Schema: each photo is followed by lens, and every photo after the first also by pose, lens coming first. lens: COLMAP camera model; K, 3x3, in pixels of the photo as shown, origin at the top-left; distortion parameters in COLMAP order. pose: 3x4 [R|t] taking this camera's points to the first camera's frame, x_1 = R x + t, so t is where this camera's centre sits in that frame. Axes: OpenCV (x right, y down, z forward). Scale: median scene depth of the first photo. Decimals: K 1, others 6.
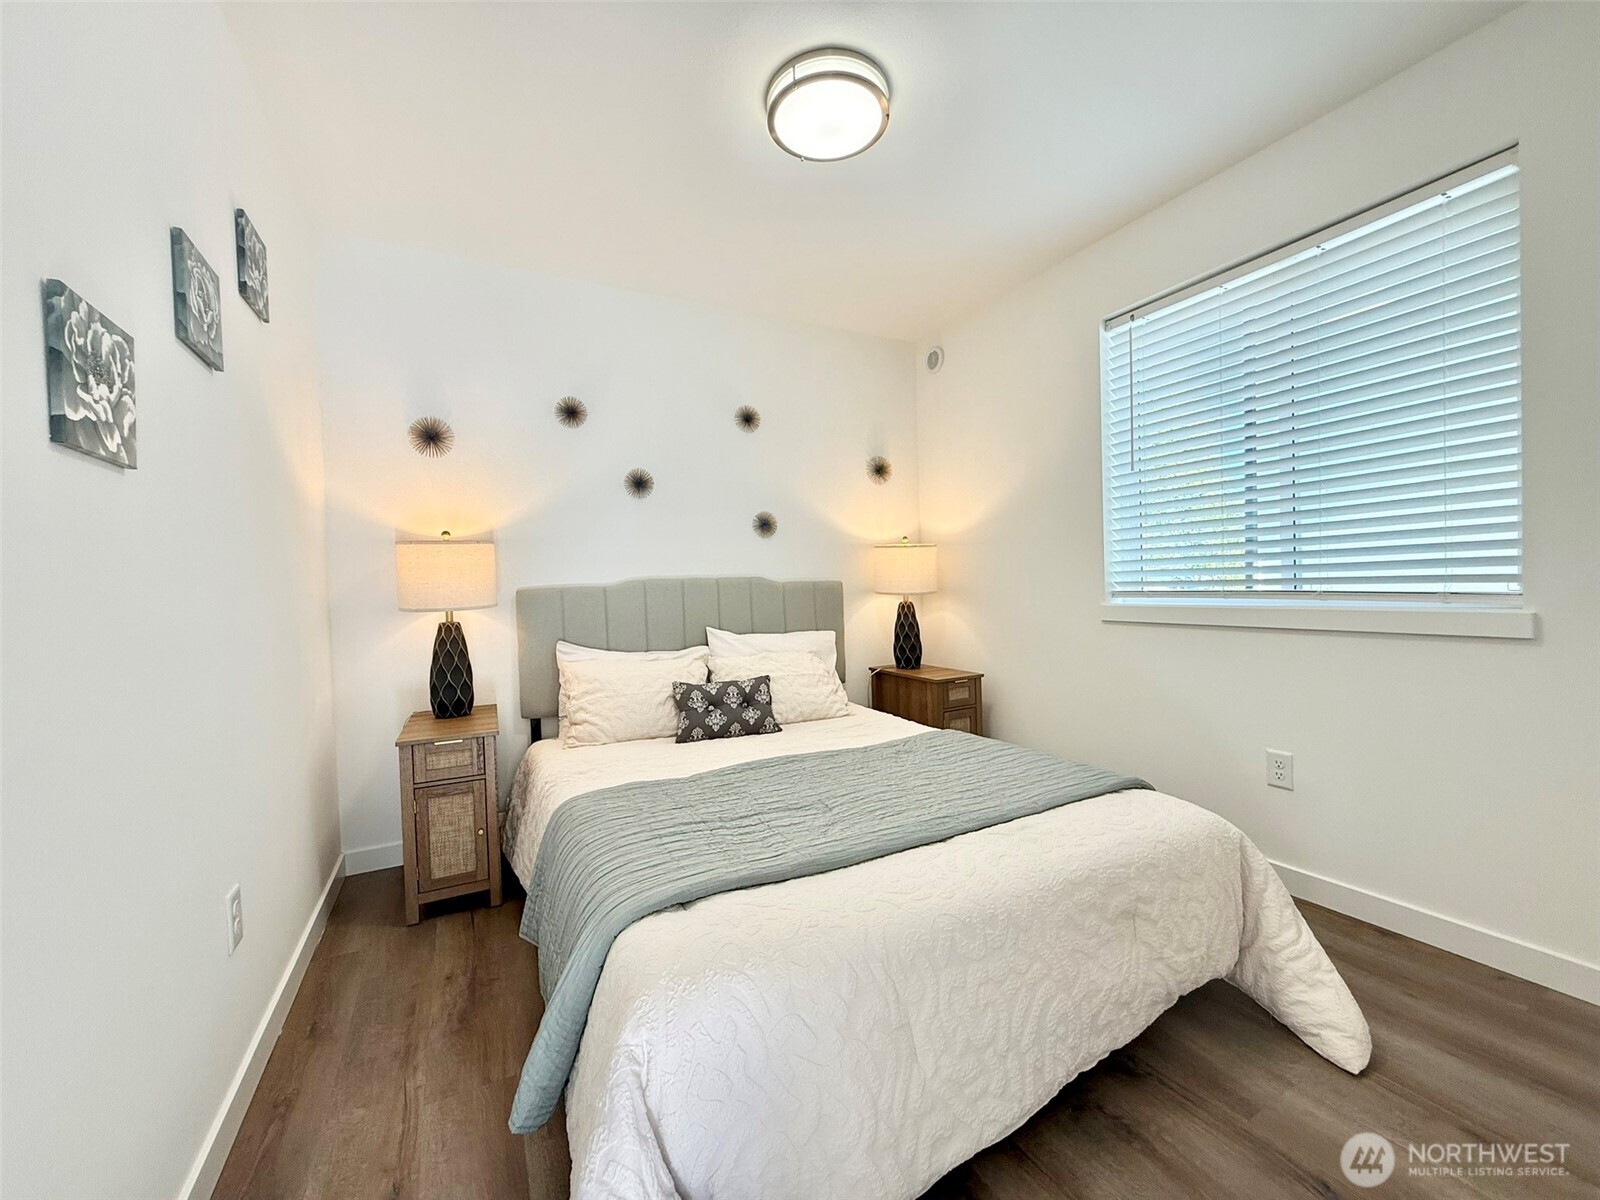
lens RADIAL K [[636.7, 0, 800.3], [0, 636.7, 609.7], [0, 0, 1]] dist [-0.001066, 0.000195]
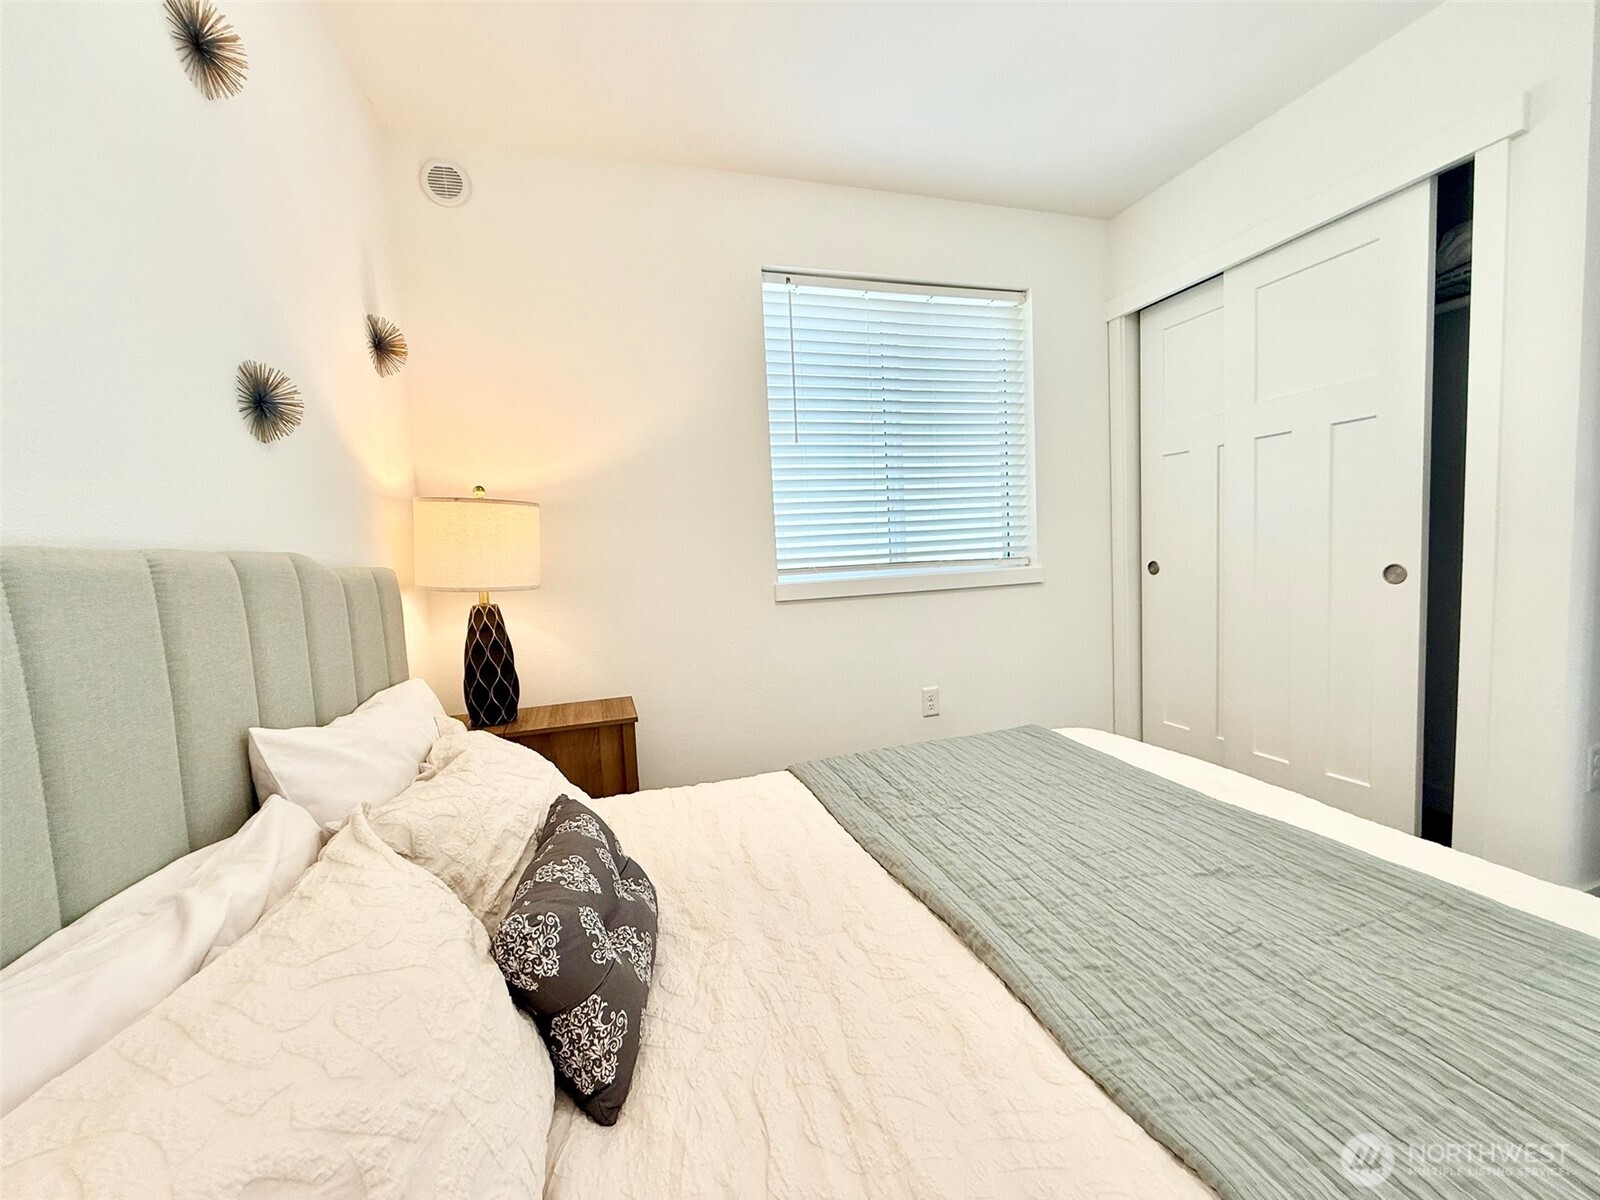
lens RADIAL K [[636.7, 0, 823.2], [0, 636.7, 600.9], [0, 0, 1]] dist [-0.001066, 0.000195]
pose [[0.171483, -0.061793, 0.983247, -0.517498], [0.084649, 0.995264, 0.047785, -0.028011], [-0.981544, 0.075036, 0.175901, 0.973250]]
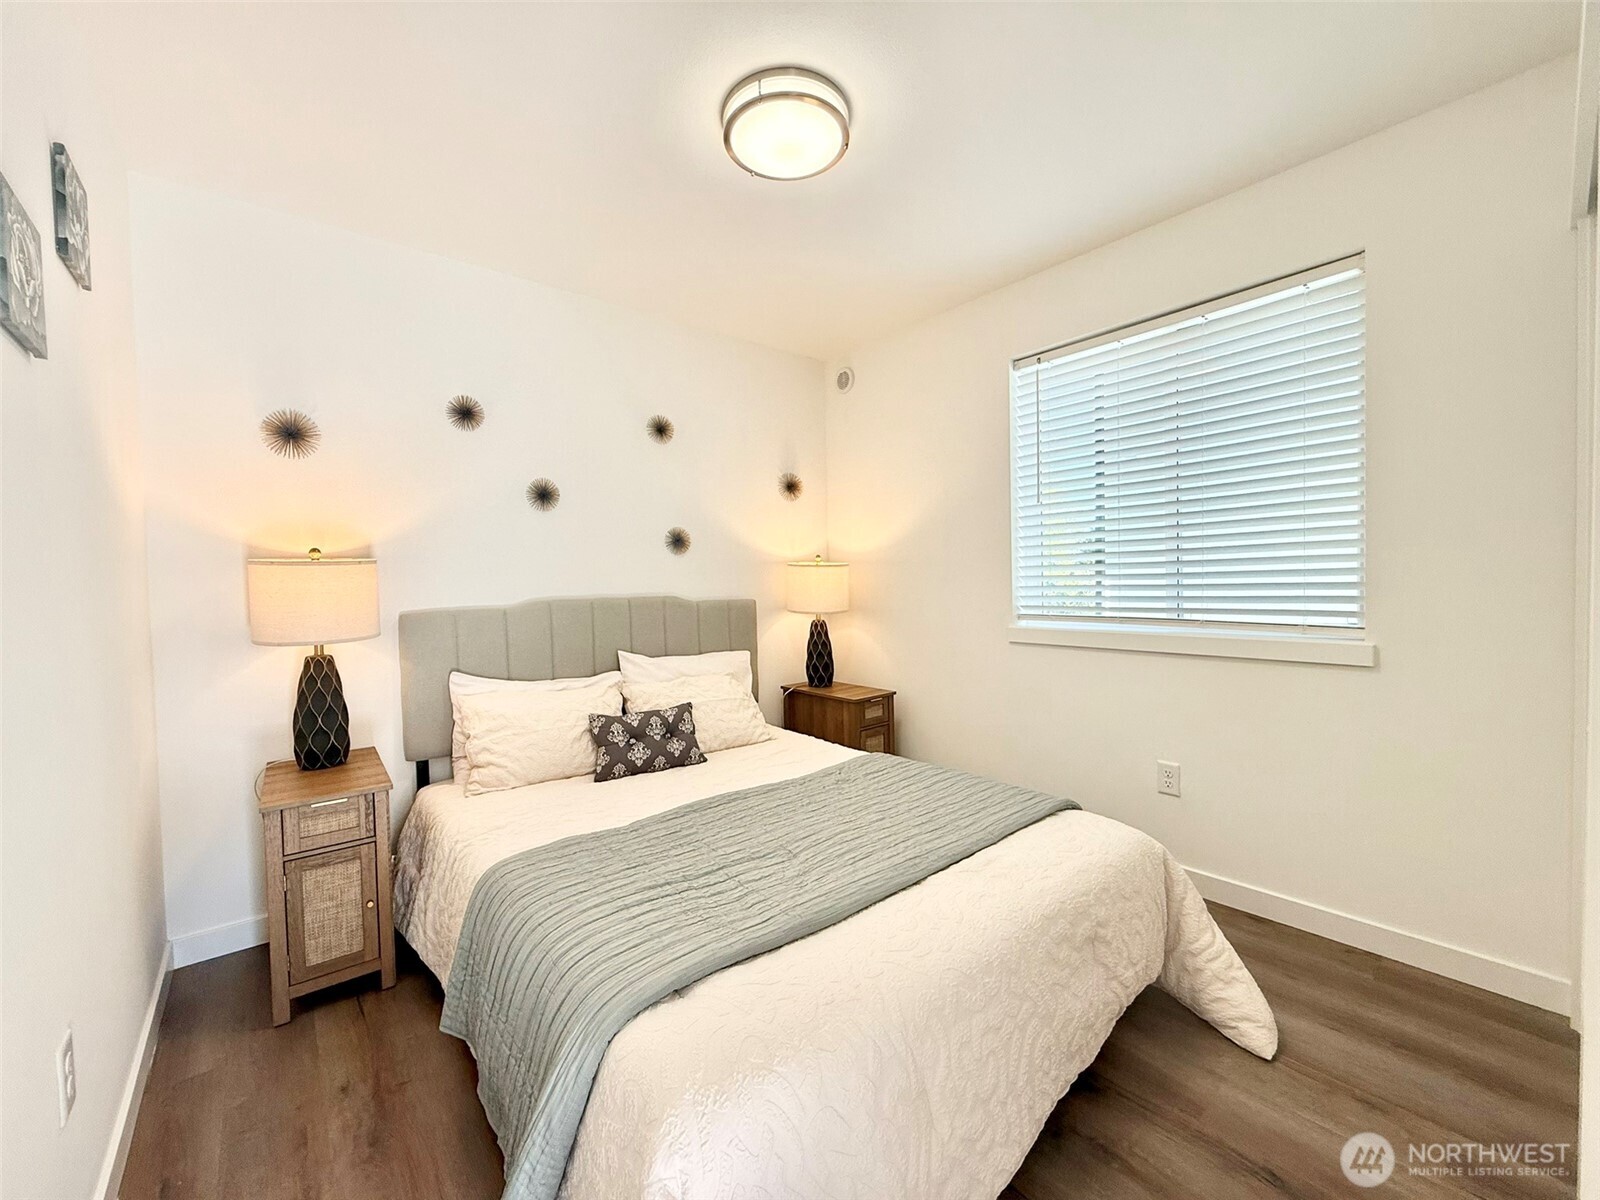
lens RADIAL K [[636.7, 0, 799.9], [0, 636.7, 609.3], [0, 0, 1]] dist [-0.001066, 0.000195]
pose [[0.977488, -0.000154, 0.210990, -0.117386], [0.000058, 1.000000, 0.000462, -0.047420], [-0.210990, -0.000439, 0.977488, 0.042261]]
